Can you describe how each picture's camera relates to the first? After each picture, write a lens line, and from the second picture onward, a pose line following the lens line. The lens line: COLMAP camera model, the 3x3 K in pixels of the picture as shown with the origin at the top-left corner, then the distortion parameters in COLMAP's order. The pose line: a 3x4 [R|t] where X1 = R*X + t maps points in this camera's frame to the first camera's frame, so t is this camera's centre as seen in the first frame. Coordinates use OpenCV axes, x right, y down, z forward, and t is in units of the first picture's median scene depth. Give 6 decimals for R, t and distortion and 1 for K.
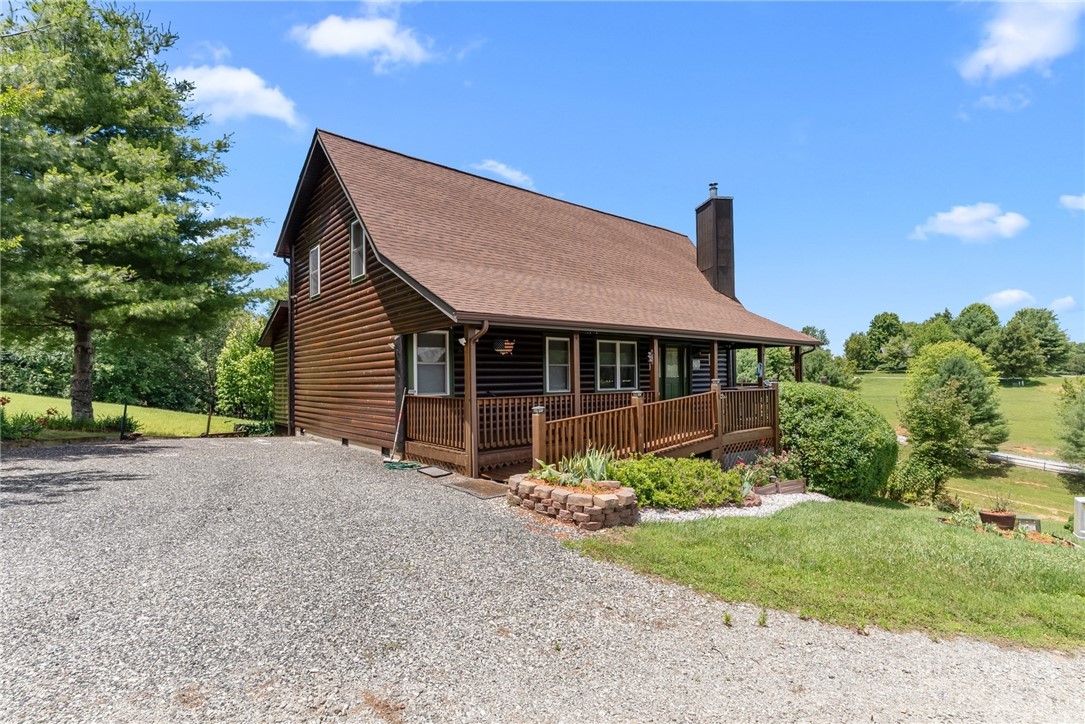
lens RADIAL K [[520.5, 0, 546.0], [0, 520.5, 367.3], [0, 0, 1]] dist [0.000644, 0.000834]
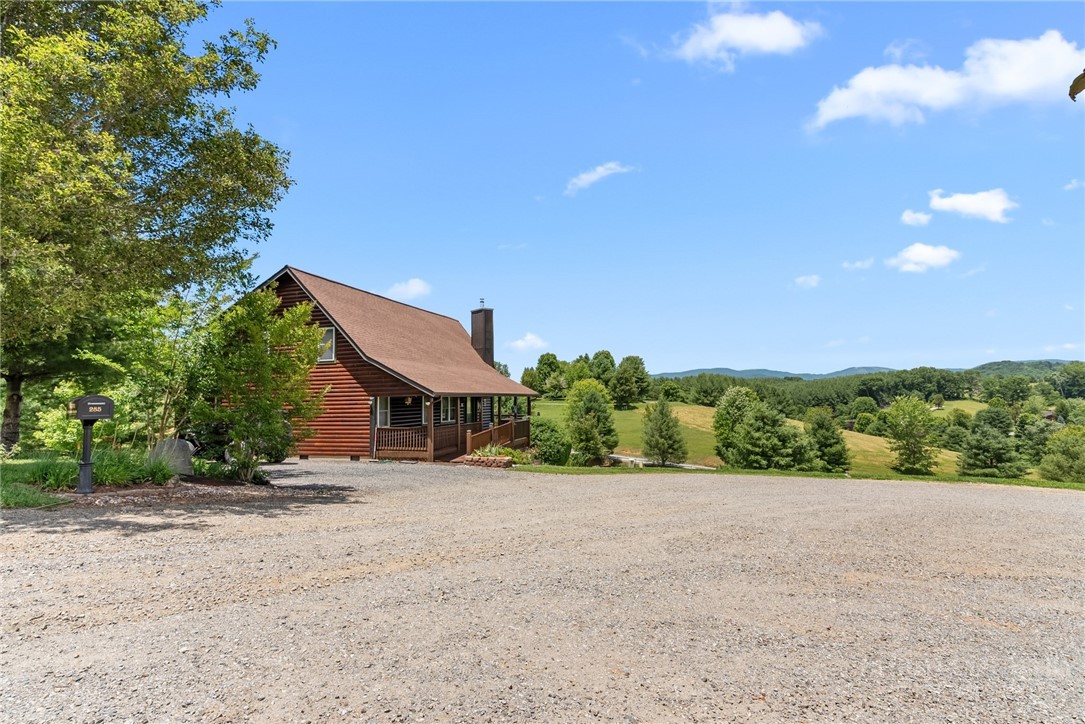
lens RADIAL K [[520.5, 0, 544.3], [0, 520.5, 351.3], [0, 0, 1]] dist [0.001903, -0.000208]
pose [[0.837555, 0.048744, 0.544174, -0.108815], [-0.006336, 0.996812, -0.079537, -0.010841], [-0.546316, 0.063168, 0.835194, -0.135099]]
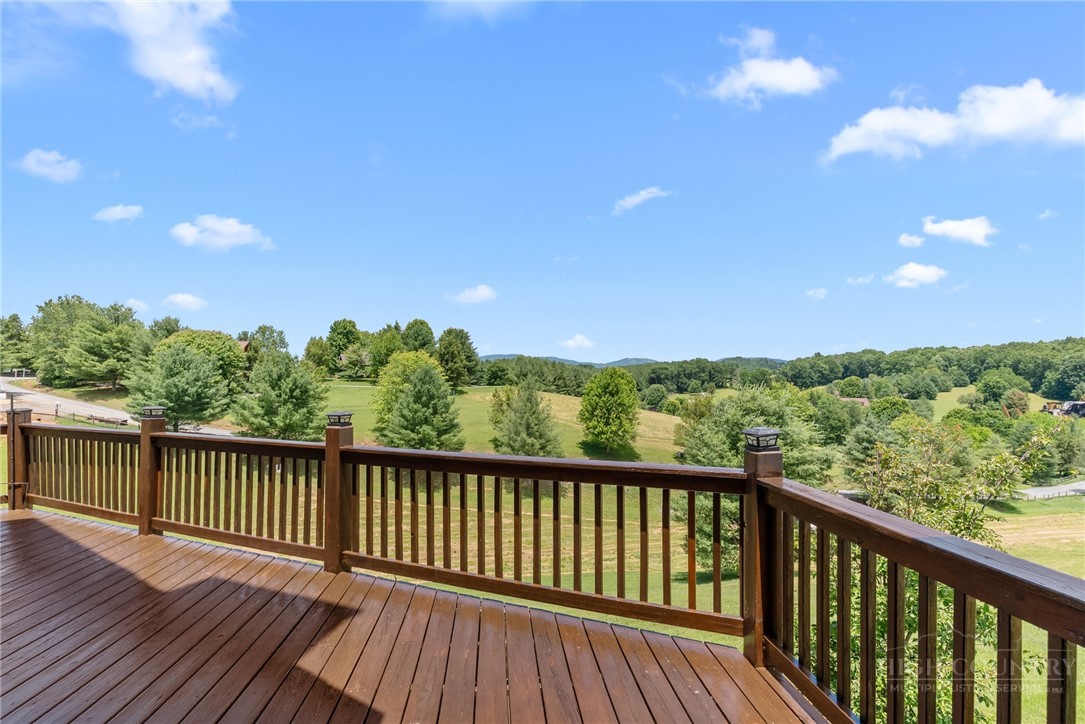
lens RADIAL K [[535.0, 0, 544.1], [0, 535.0, 377.7], [0, 0, 1]] dist [0.003535, 0.000303]
pose [[0.573647, 0.019721, 0.818865, 0.076530], [-0.027211, 0.999617, -0.005012, 0.000284], [-0.818651, -0.019407, 0.573964, 0.194314]]
